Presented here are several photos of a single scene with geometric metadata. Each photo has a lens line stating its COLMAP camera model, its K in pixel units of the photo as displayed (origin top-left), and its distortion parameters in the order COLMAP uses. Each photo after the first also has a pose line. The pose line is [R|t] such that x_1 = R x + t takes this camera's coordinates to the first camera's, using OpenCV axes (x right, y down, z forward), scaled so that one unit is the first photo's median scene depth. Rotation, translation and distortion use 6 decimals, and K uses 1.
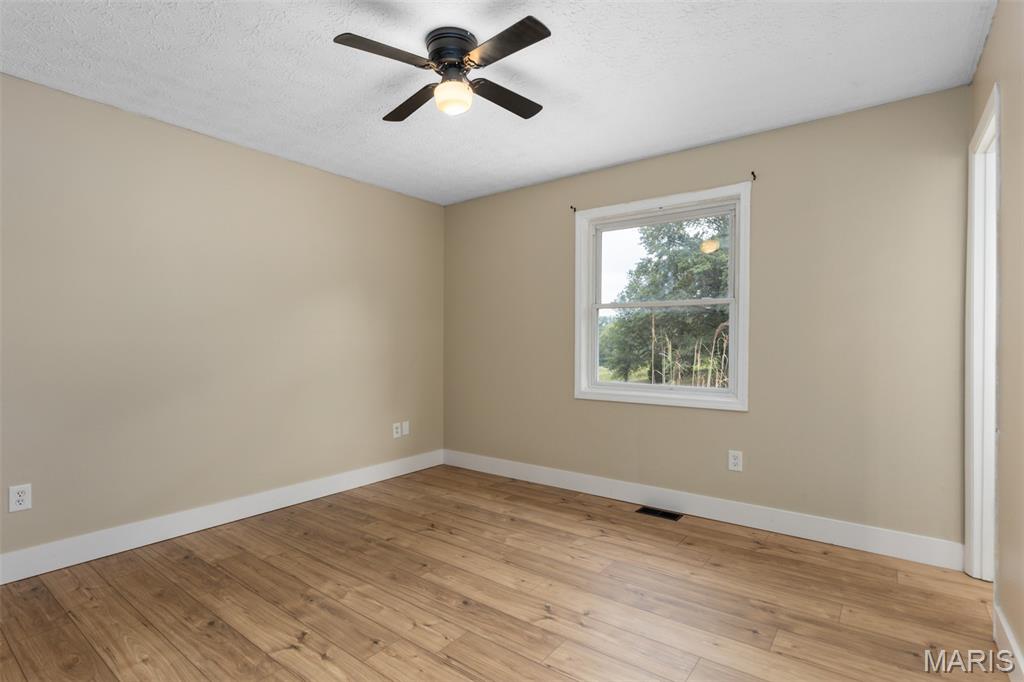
lens RADIAL K [[499.4, 0, 512.0], [0, 499.4, 341.0], [0, 0, 1]] dist [0.002289, 0.000268]
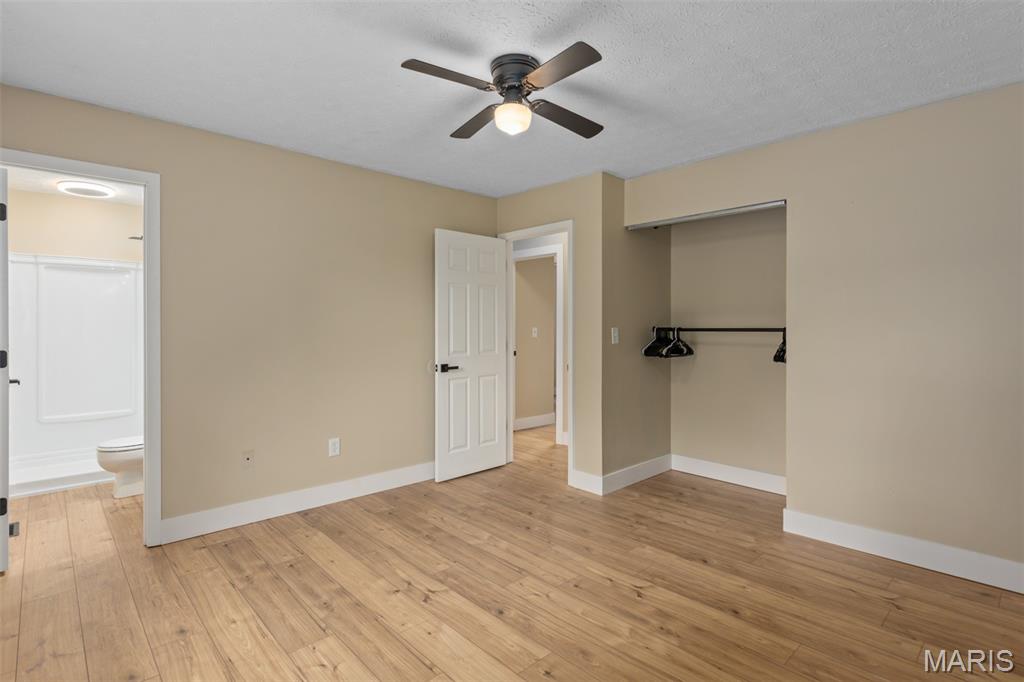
lens RADIAL K [[499.4, 0, 512.0], [0, 499.4, 341.0], [0, 0, 1]] dist [0.002289, 0.000268]
pose [[-0.984978, -0.004526, 0.172618, -0.289441], [-0.002197, 0.999904, 0.013682, -0.031899], [-0.172664, 0.013097, -0.984894, 2.001713]]
